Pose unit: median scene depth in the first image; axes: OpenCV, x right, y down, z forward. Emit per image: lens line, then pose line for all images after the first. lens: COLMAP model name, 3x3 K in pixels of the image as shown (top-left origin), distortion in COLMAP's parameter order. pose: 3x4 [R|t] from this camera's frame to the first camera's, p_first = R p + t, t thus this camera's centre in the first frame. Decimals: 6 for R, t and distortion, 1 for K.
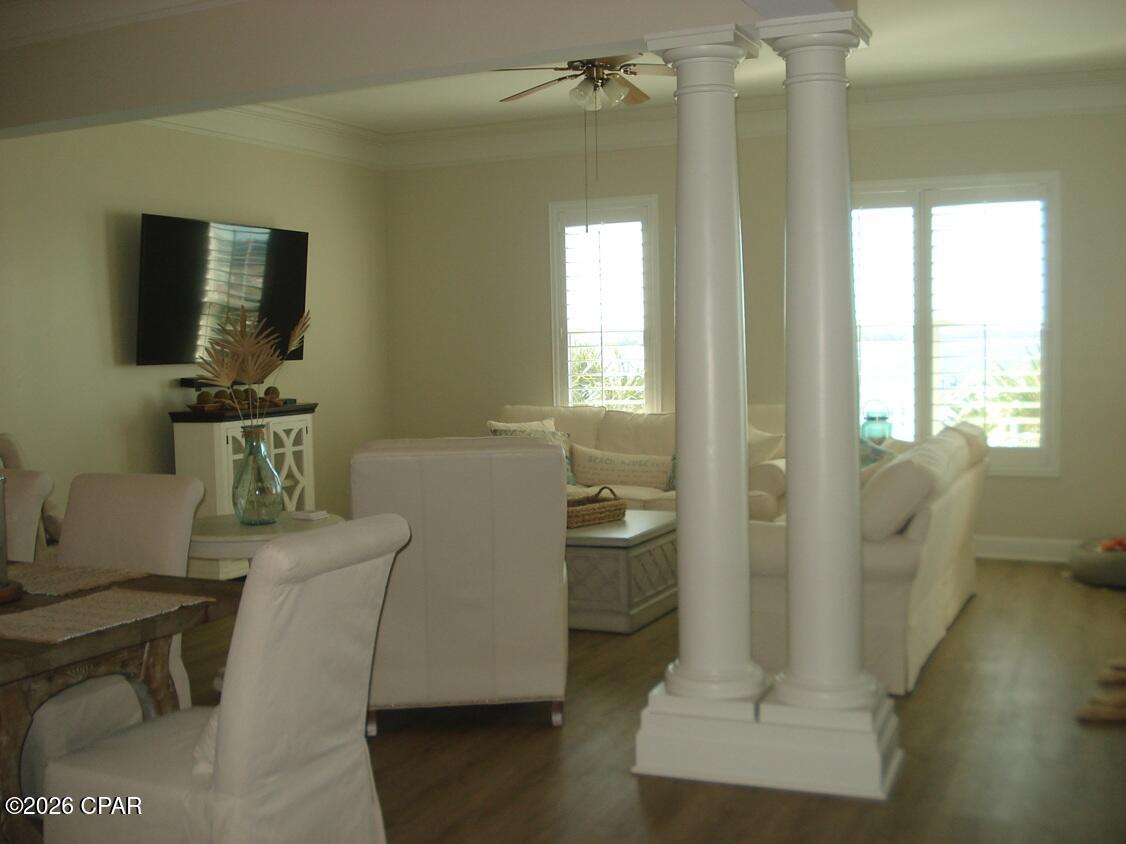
lens RADIAL K [[1326.3, 0, 563.0], [0, 1326.3, 422.0], [0, 0, 1]] dist [-0.113134, -0.025837]
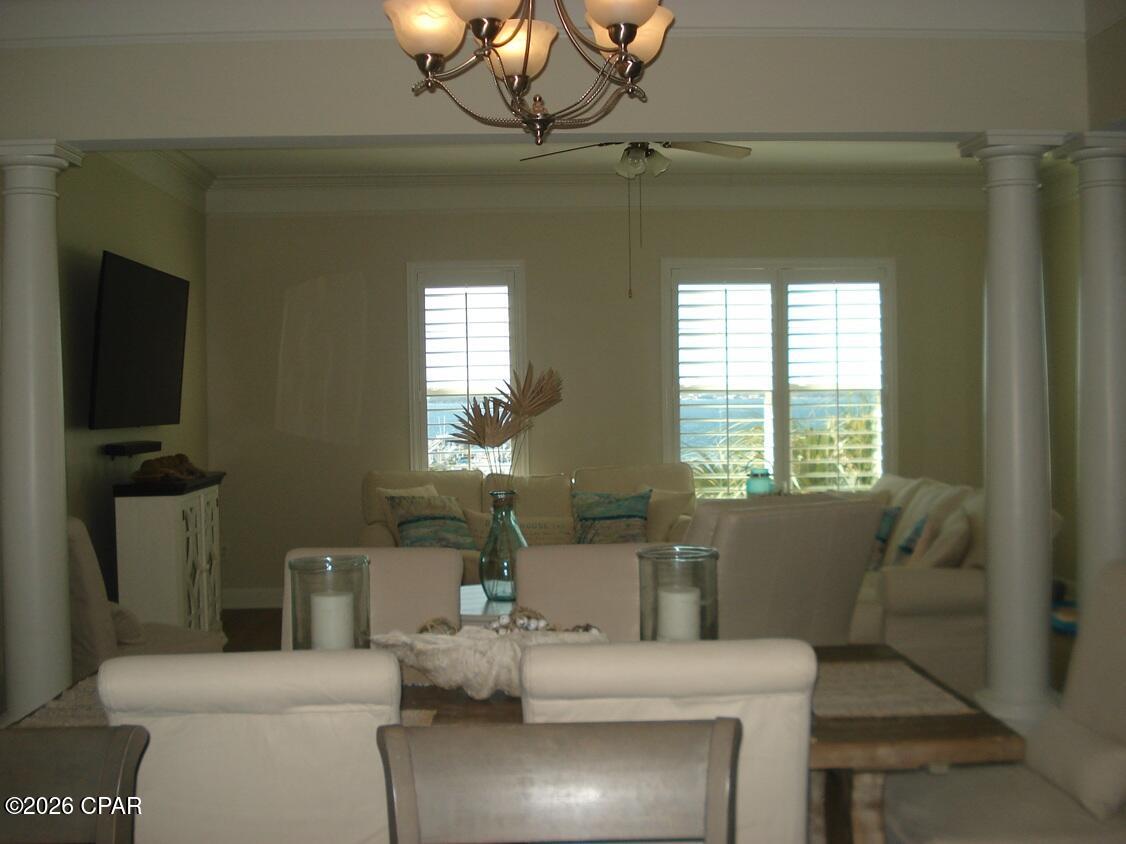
lens RADIAL K [[1326.3, 0, 563.0], [0, 1326.3, 422.0], [0, 0, 1]] dist [-0.113134, -0.025837]
pose [[0.874294, -0.003430, 0.485385, -0.432547], [0.028565, 0.998606, -0.044396, -0.002390], [-0.484556, 0.052680, 0.873173, 0.113692]]
